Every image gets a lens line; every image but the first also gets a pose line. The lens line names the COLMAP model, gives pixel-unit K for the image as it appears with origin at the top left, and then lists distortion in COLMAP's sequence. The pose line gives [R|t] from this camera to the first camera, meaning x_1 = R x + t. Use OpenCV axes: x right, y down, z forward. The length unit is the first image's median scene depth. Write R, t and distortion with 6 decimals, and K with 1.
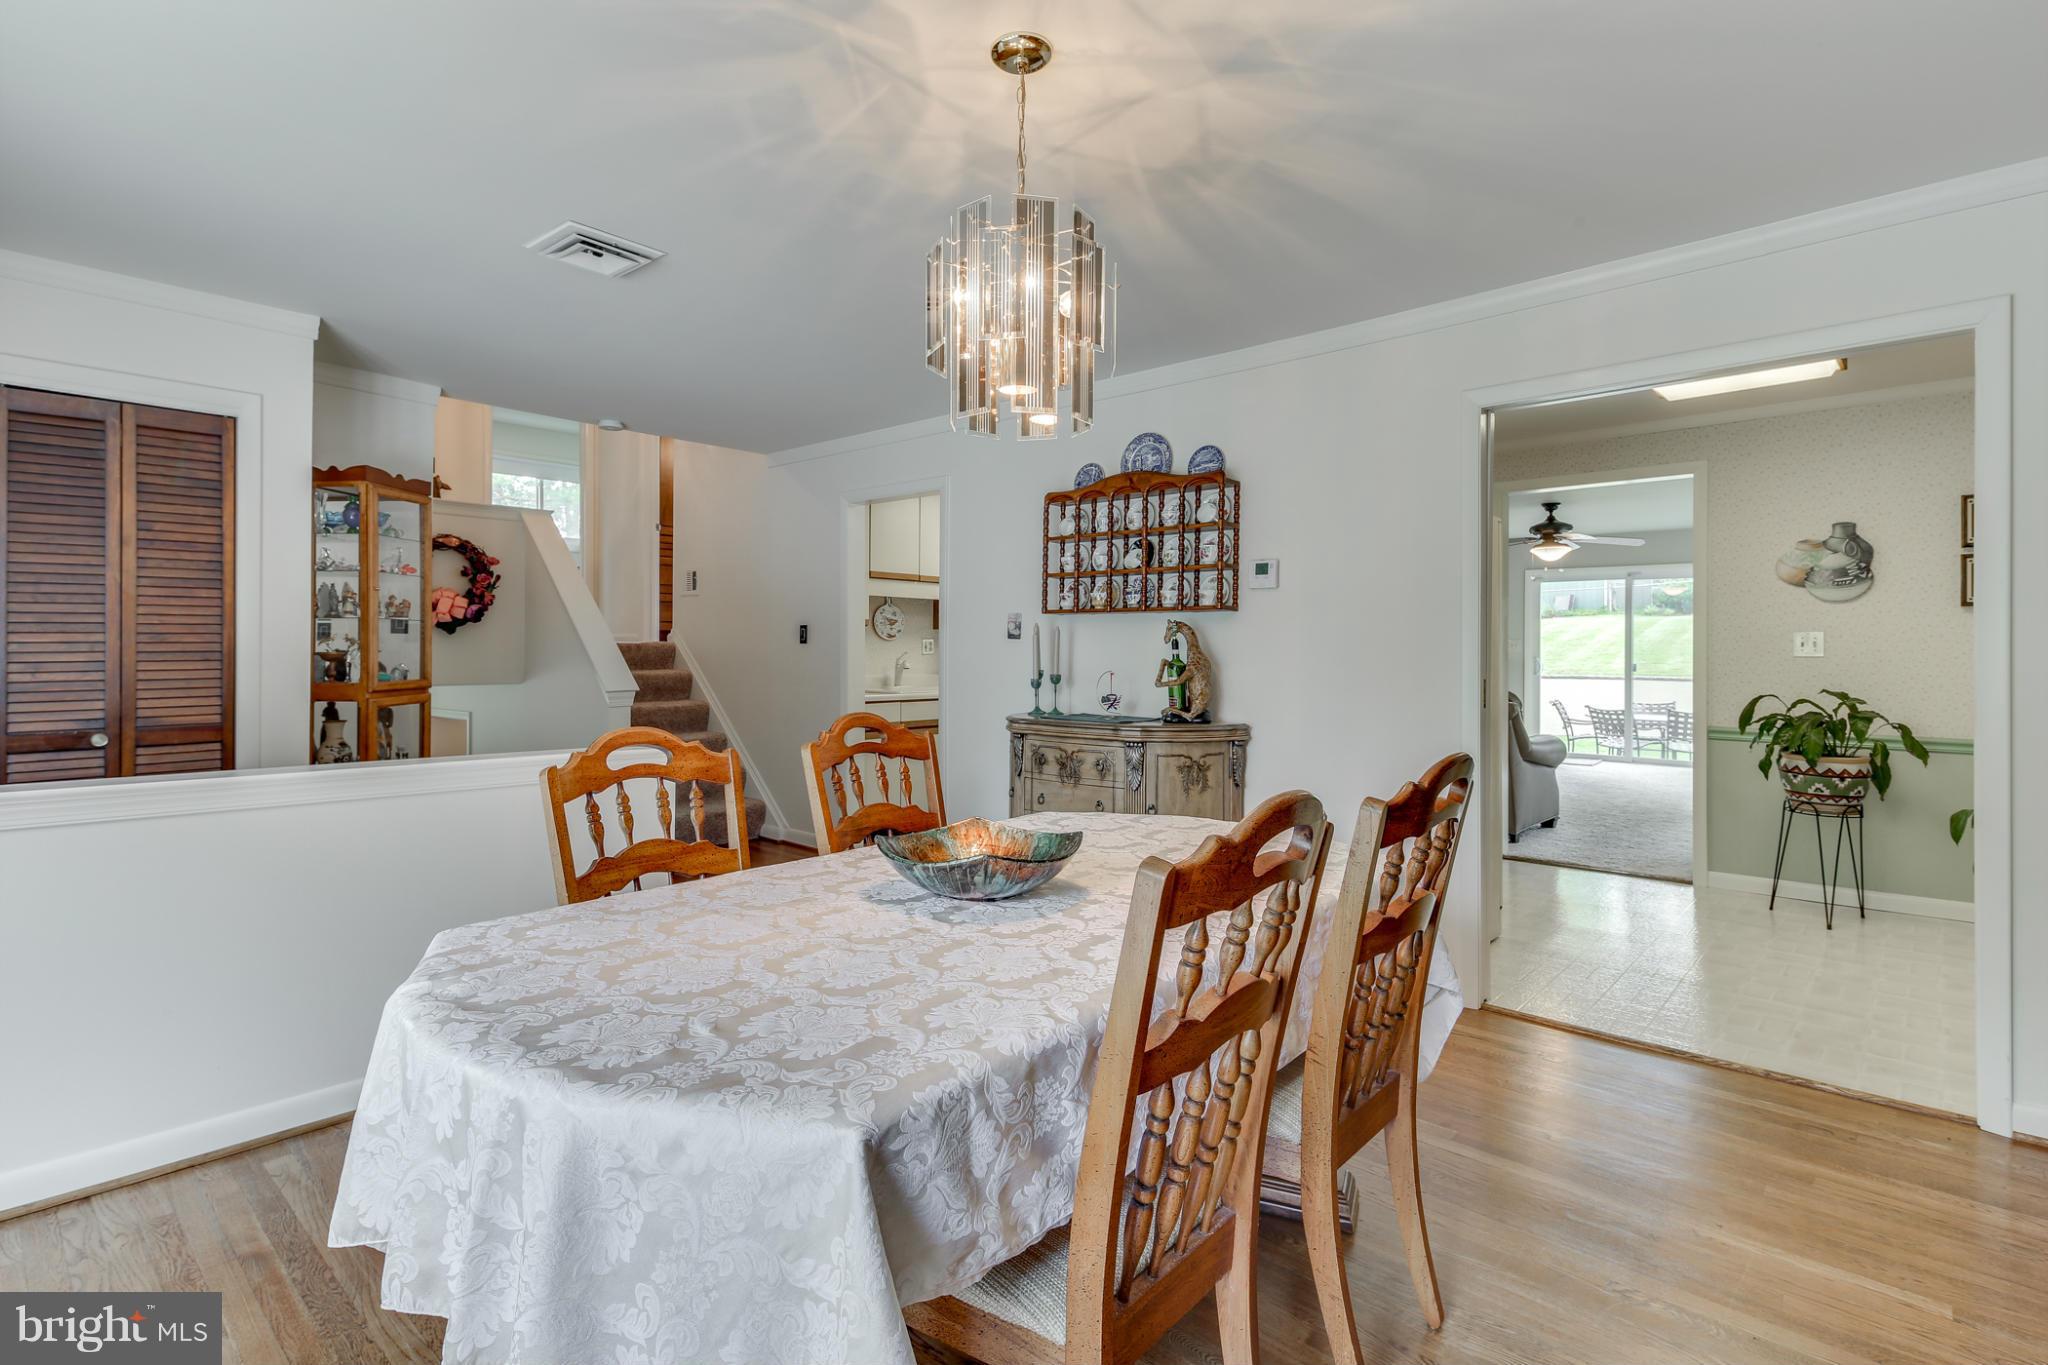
lens RADIAL K [[952.4, 0, 1061.6], [0, 952.4, 647.0], [0, 0, 1]] dist [0.003931, 0.000211]
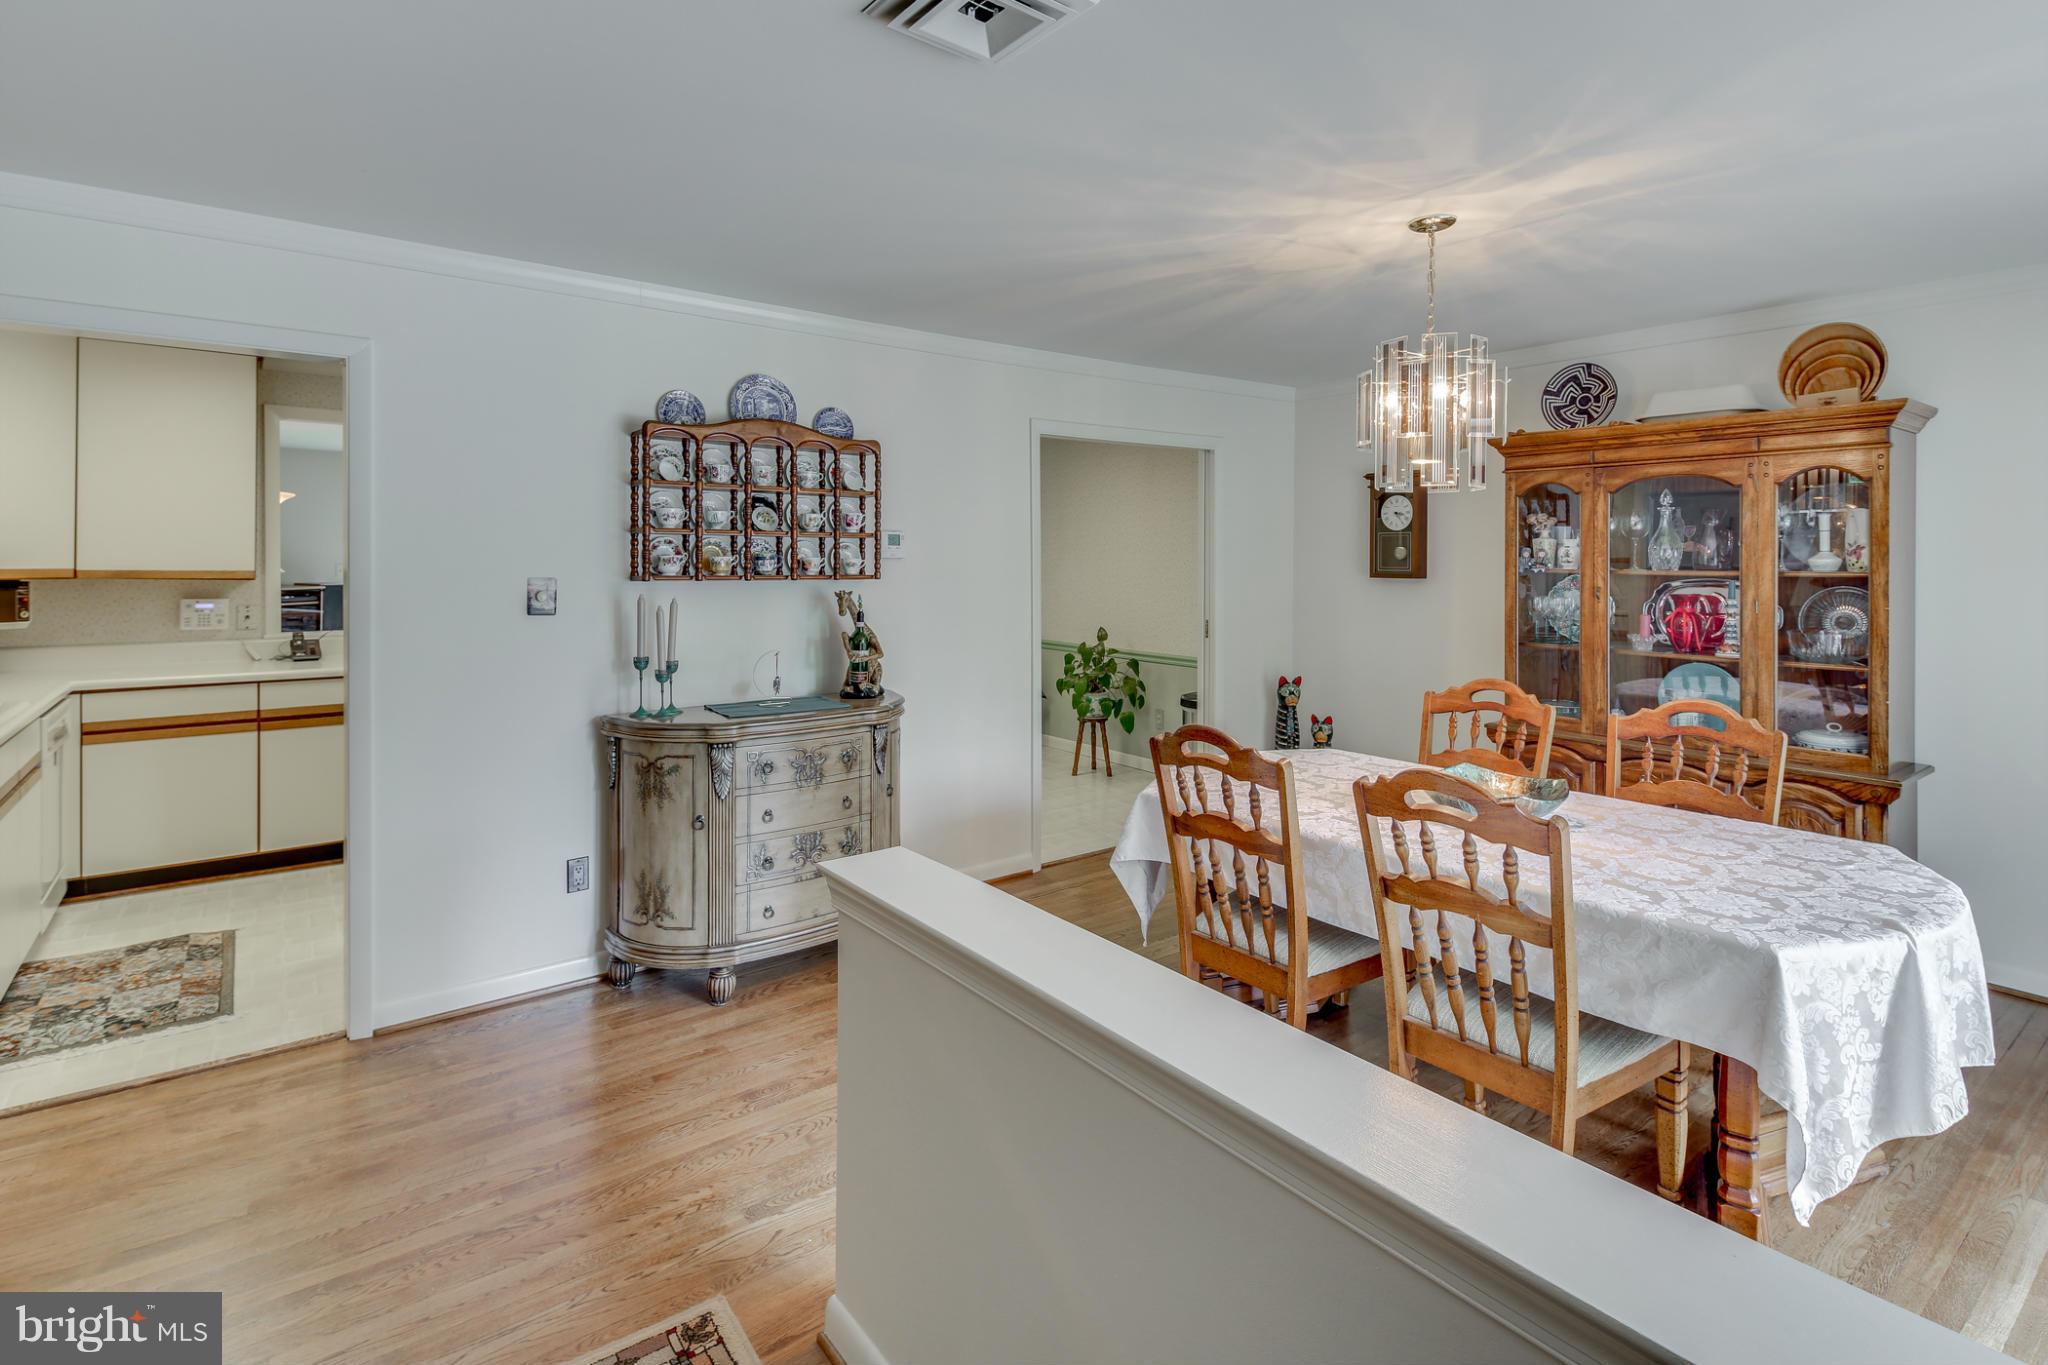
lens RADIAL K [[961.3, 0, 998.1], [0, 961.3, 571.8], [0, 0, 1]] dist [0.003380, 0.000400]
pose [[0.243181, -0.013128, 0.969892, -0.795883], [-0.002312, 0.999898, 0.014113, -0.062862], [-0.969978, -0.005674, 0.243126, 0.638048]]
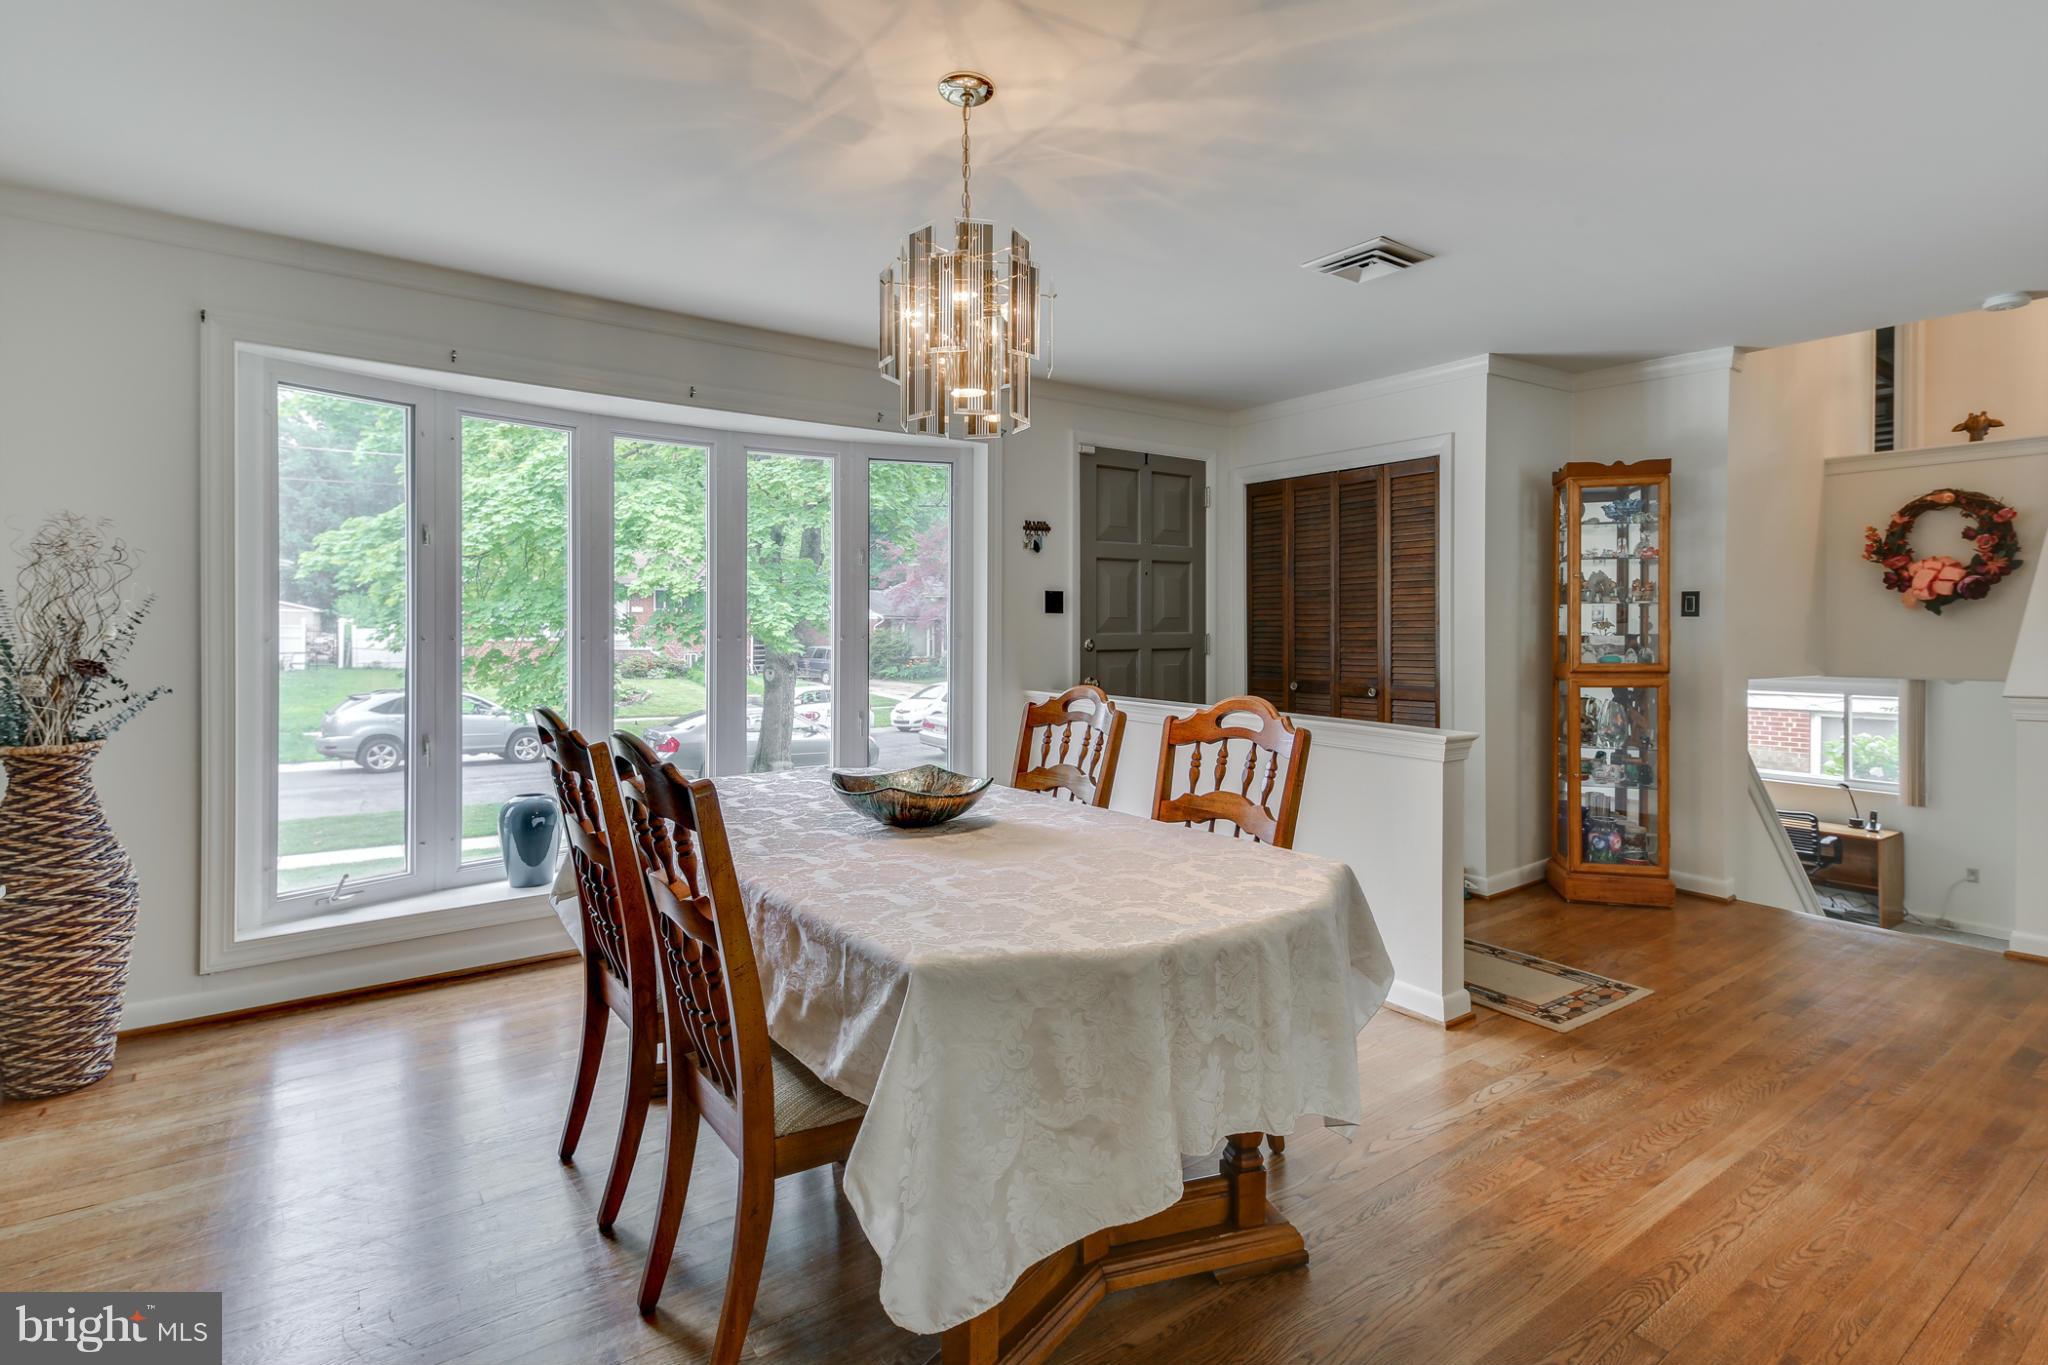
lens RADIAL K [[972.1, 0, 1025.2], [0, 972.1, 606.1], [0, 0, 1]] dist [0.037204, 0.000200]
pose [[-0.239486, -0.021965, -0.970651, 0.515430], [-0.003108, 0.999756, -0.021857, -0.000368], [0.970895, -0.002218, -0.239496, 0.670512]]
